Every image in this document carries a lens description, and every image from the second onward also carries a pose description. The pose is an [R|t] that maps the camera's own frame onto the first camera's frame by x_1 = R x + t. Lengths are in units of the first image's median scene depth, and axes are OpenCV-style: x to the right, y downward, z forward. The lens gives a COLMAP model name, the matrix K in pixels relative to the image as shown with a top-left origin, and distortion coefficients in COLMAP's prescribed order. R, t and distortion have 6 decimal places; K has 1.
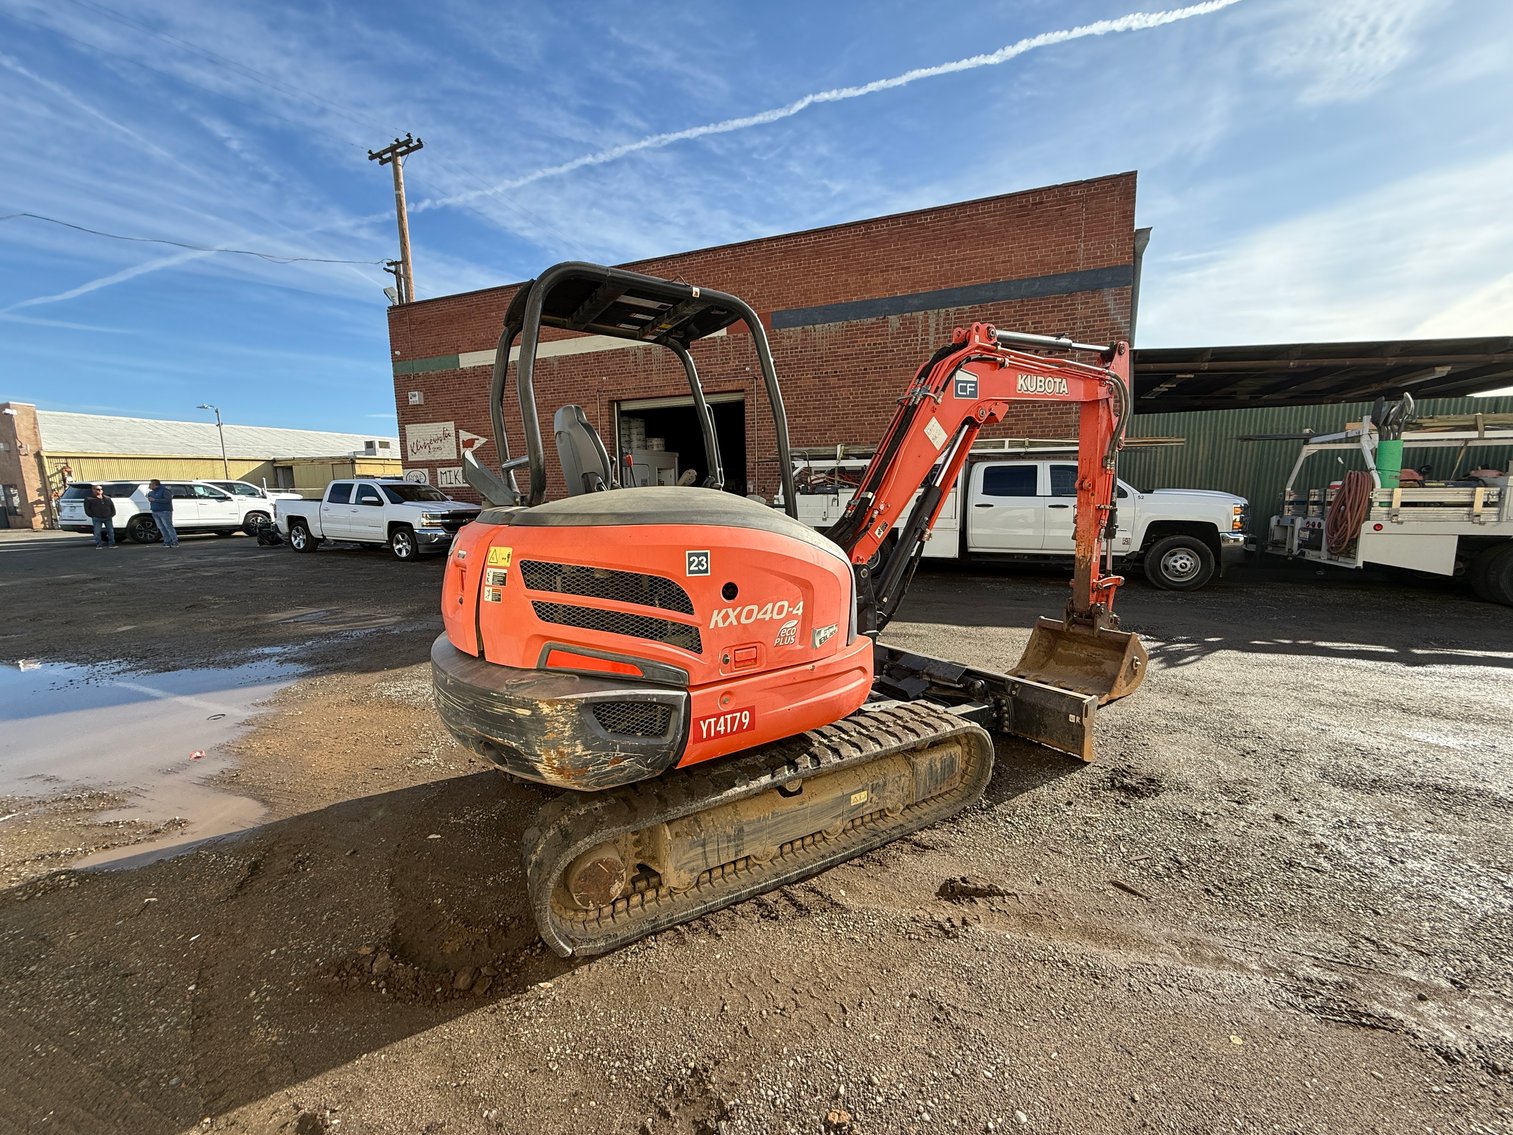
lens RADIAL K [[597.1, 0, 756.5], [0, 597.1, 567.5], [0, 0, 1]] dist [0.000900, 0.000275]
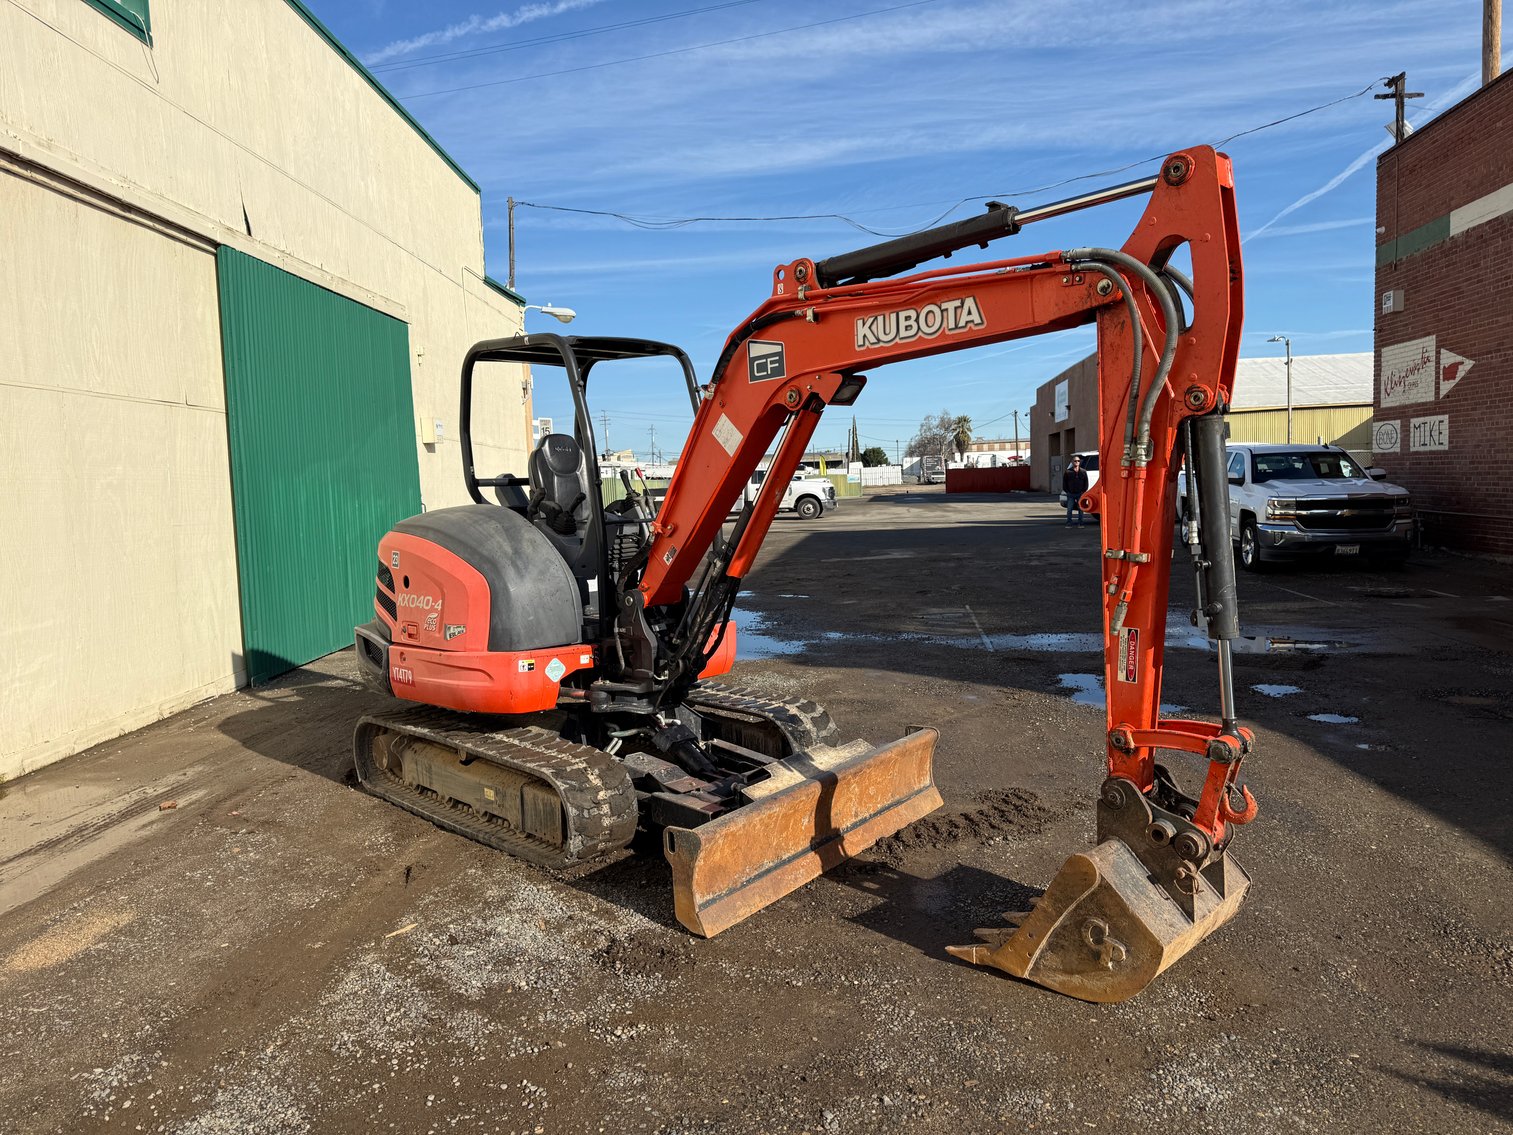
lens RADIAL K [[1062.1, 0, 758.5], [0, 1062.1, 572.2], [0, 0, 1]] dist [0.025069, -0.021542]
pose [[0.264576, 0.092852, -0.959884, 0.393393], [-0.099260, 0.992690, 0.068667, -0.036248], [0.959243, 0.077110, 0.271858, 0.168673]]
